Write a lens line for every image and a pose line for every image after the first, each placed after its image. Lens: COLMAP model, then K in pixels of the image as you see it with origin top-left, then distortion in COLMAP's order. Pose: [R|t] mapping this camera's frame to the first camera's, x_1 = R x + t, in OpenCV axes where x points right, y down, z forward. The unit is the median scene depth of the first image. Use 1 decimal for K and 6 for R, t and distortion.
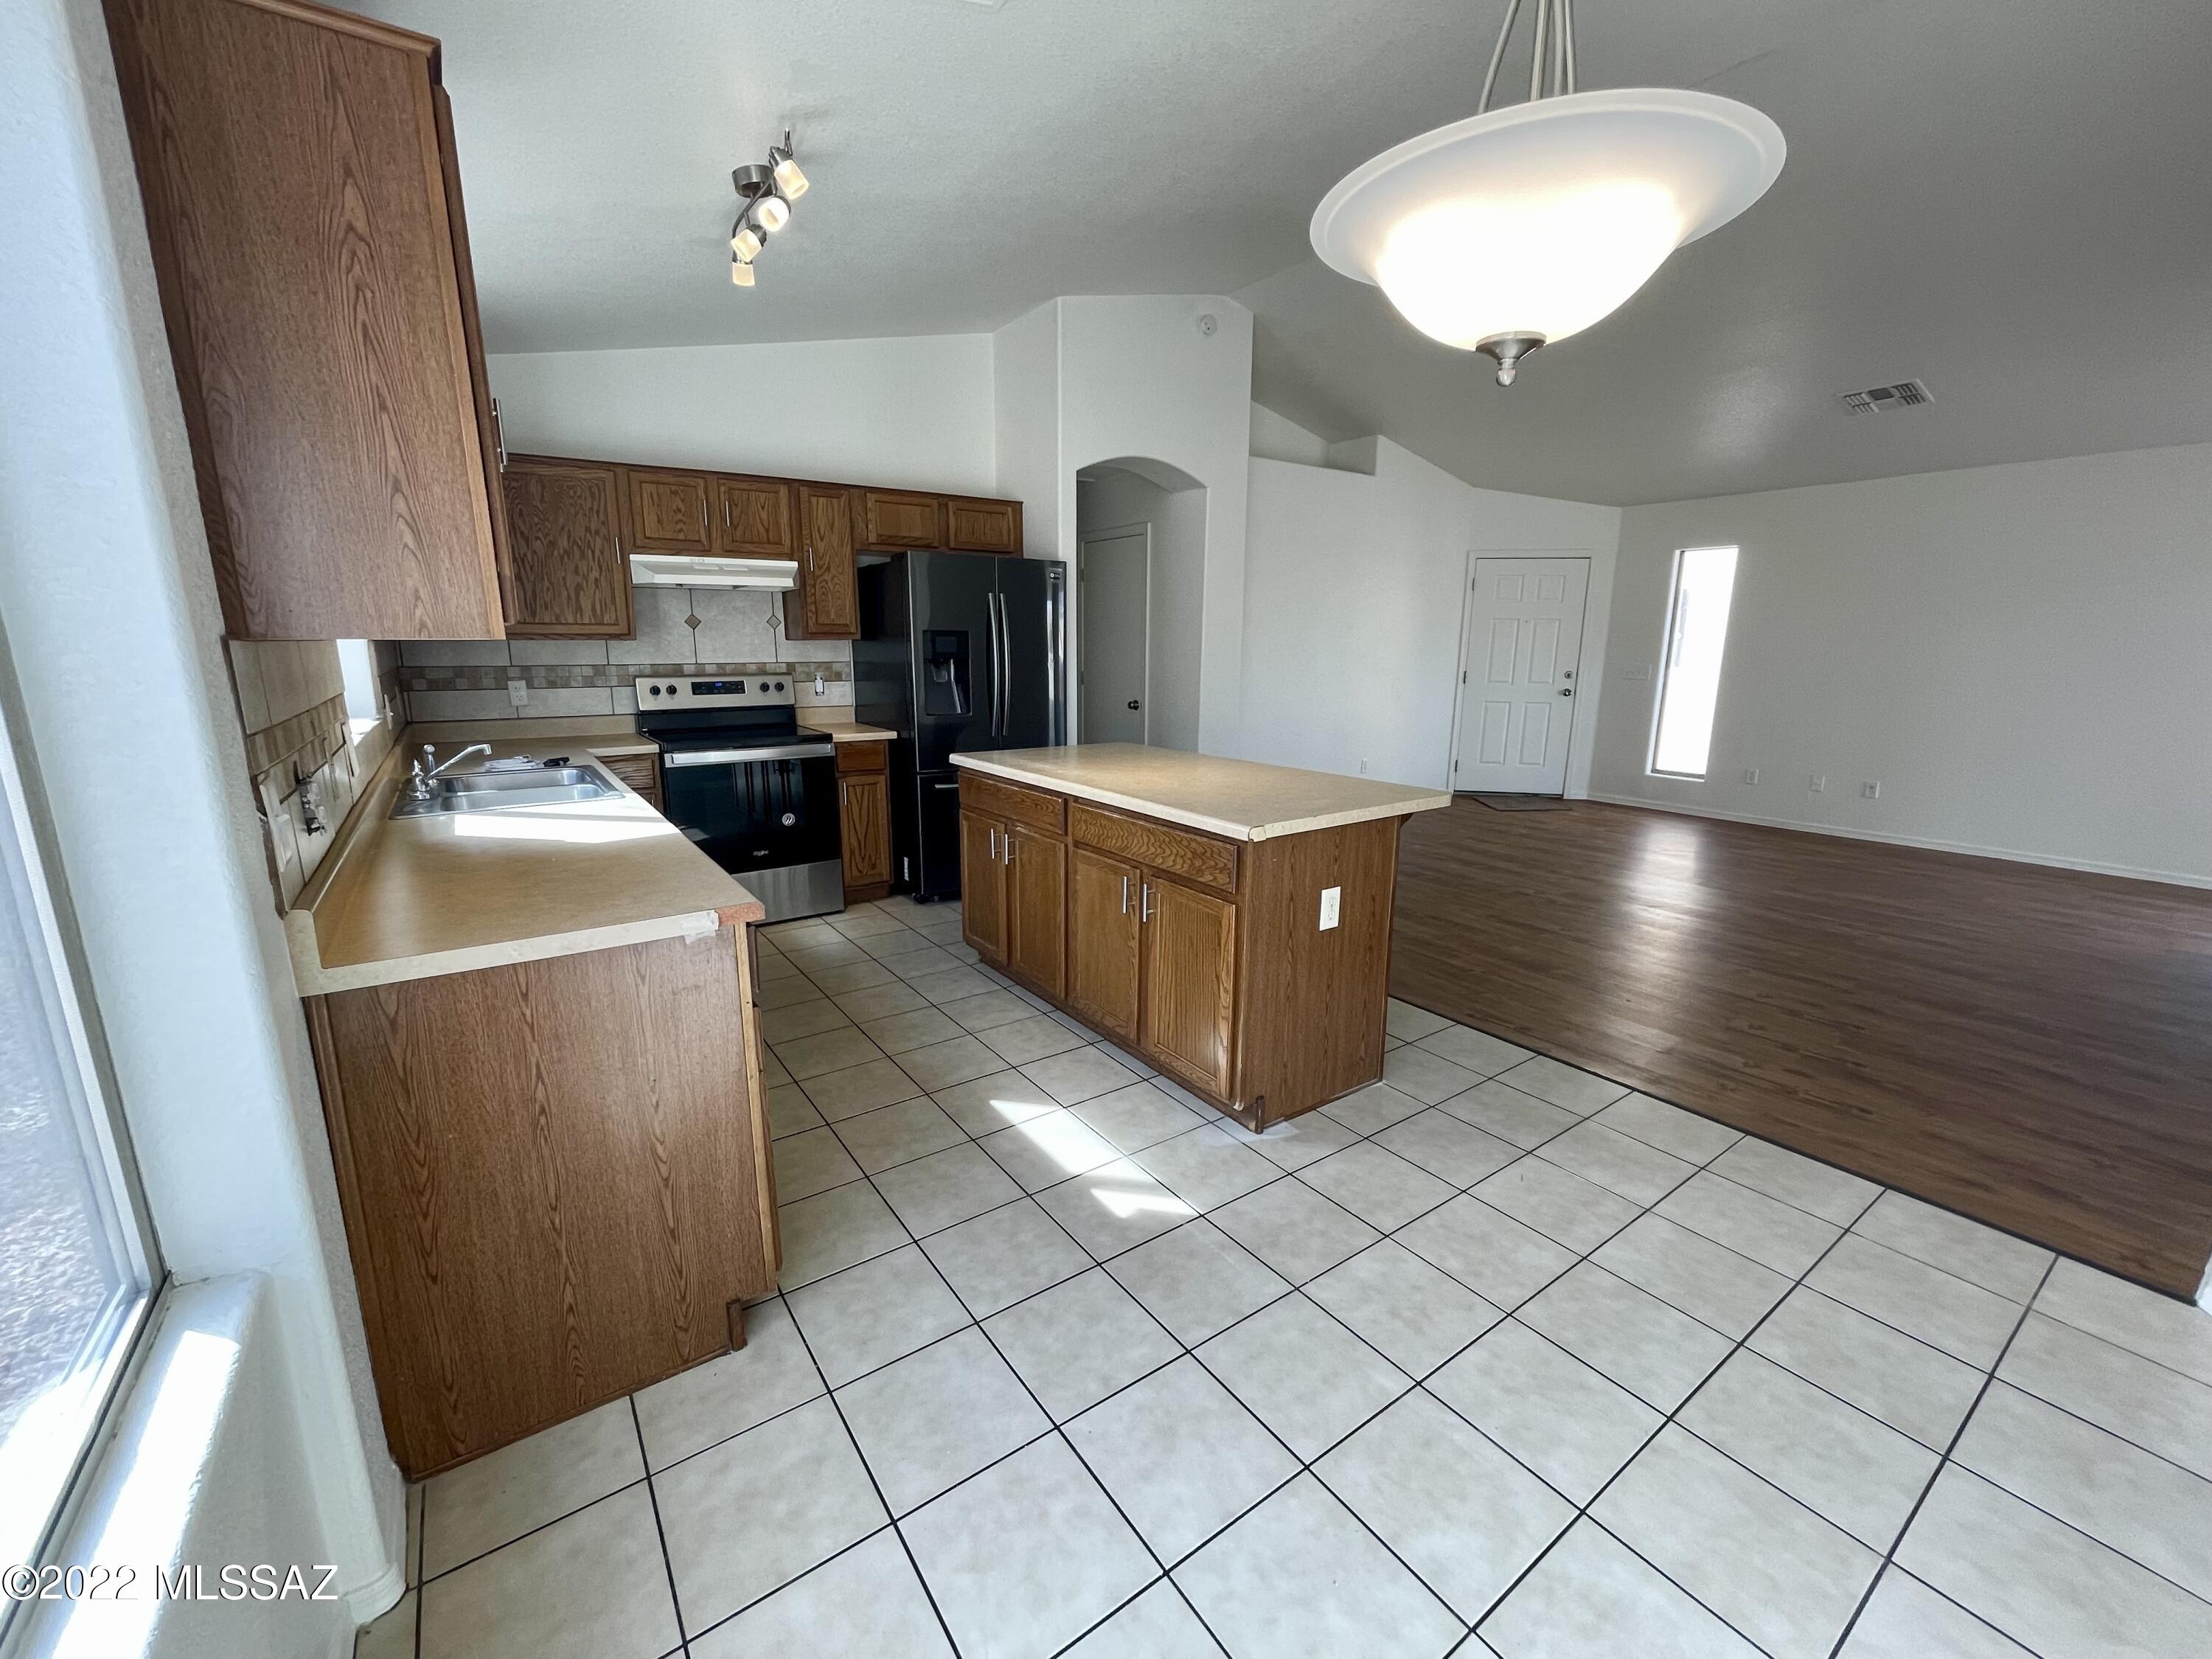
lens RADIAL K [[893.3, 0, 1097.2], [0, 893.3, 835.2], [0, 0, 1]] dist [-0.000375, 0.000736]
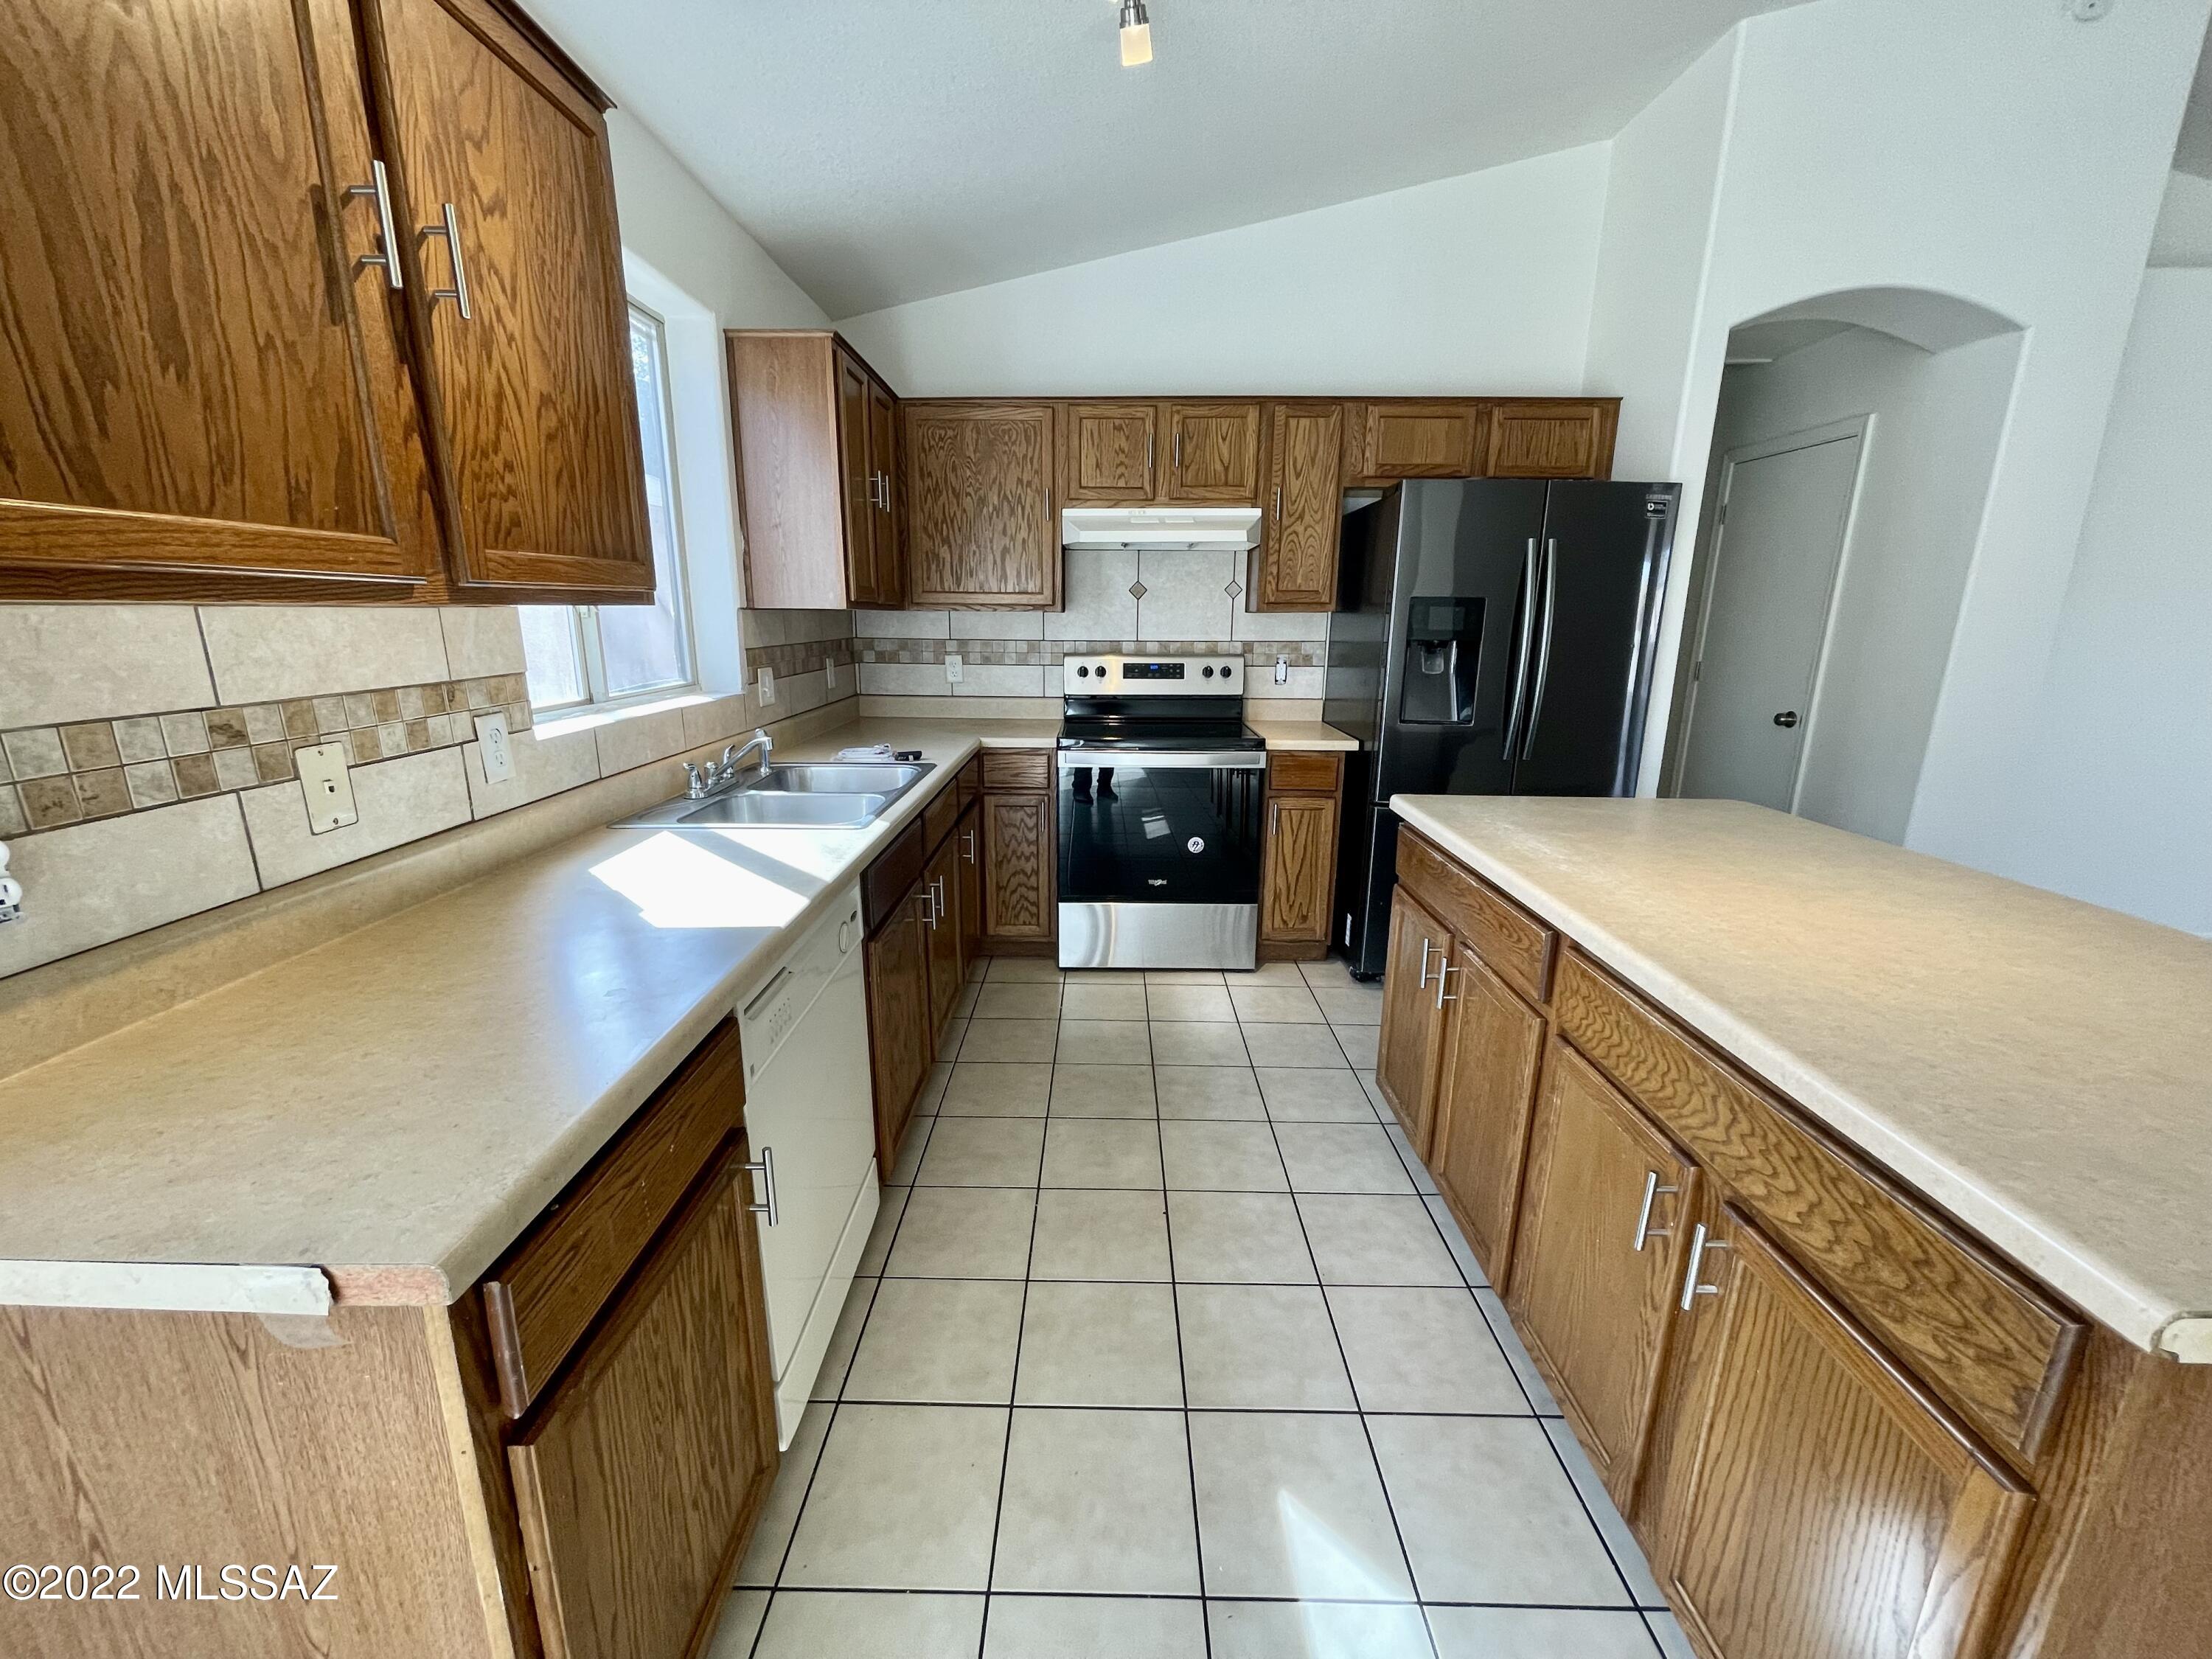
lens RADIAL K [[892.7, 0, 1094.1], [0, 892.7, 834.3], [0, 0, 1]] dist [-0.001517, -0.000528]
pose [[0.810778, 0.143976, -0.567370, 0.020410], [-0.129225, 0.989389, 0.066405, -0.065686], [0.570911, 0.019479, 0.820781, 0.308852]]
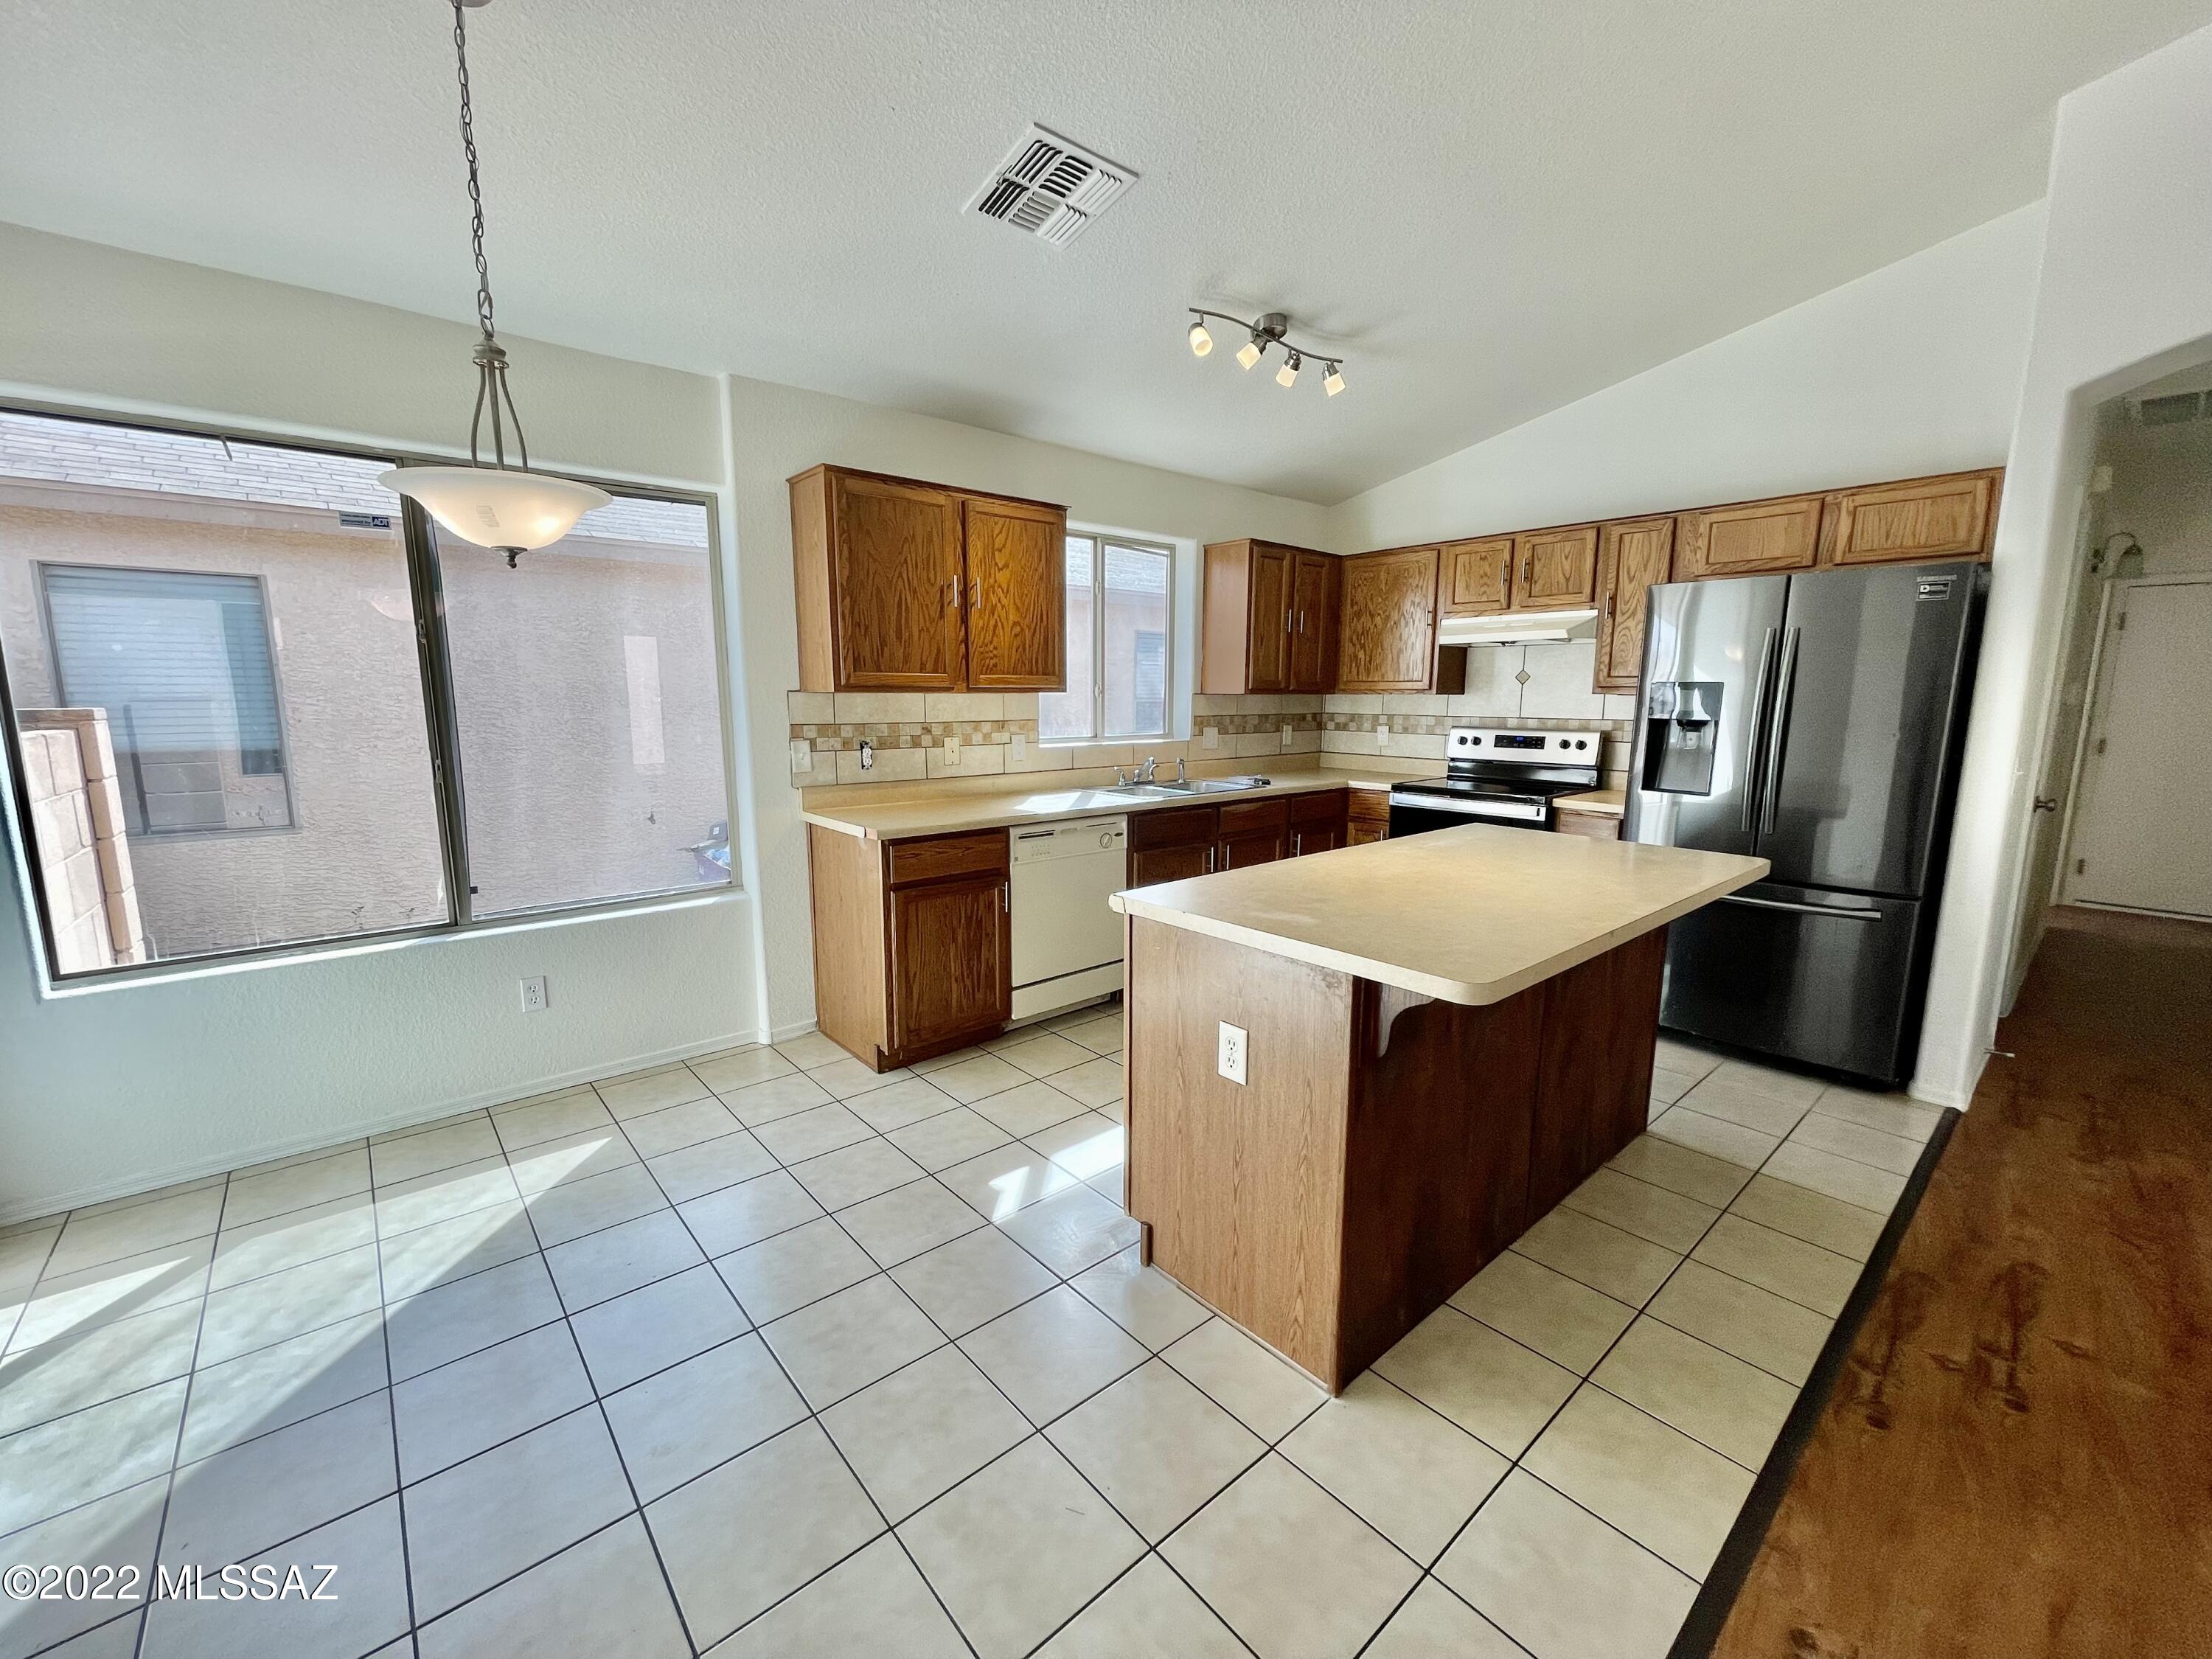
lens RADIAL K [[893.3, 0, 1097.2], [0, 893.3, 835.2], [0, 0, 1]] dist [-0.000375, 0.000736]
pose [[0.101412, 0.155419, -0.982629, 0.553345], [-0.215798, 0.967641, 0.130777, -0.095711], [0.971157, 0.198787, 0.131669, 0.443654]]
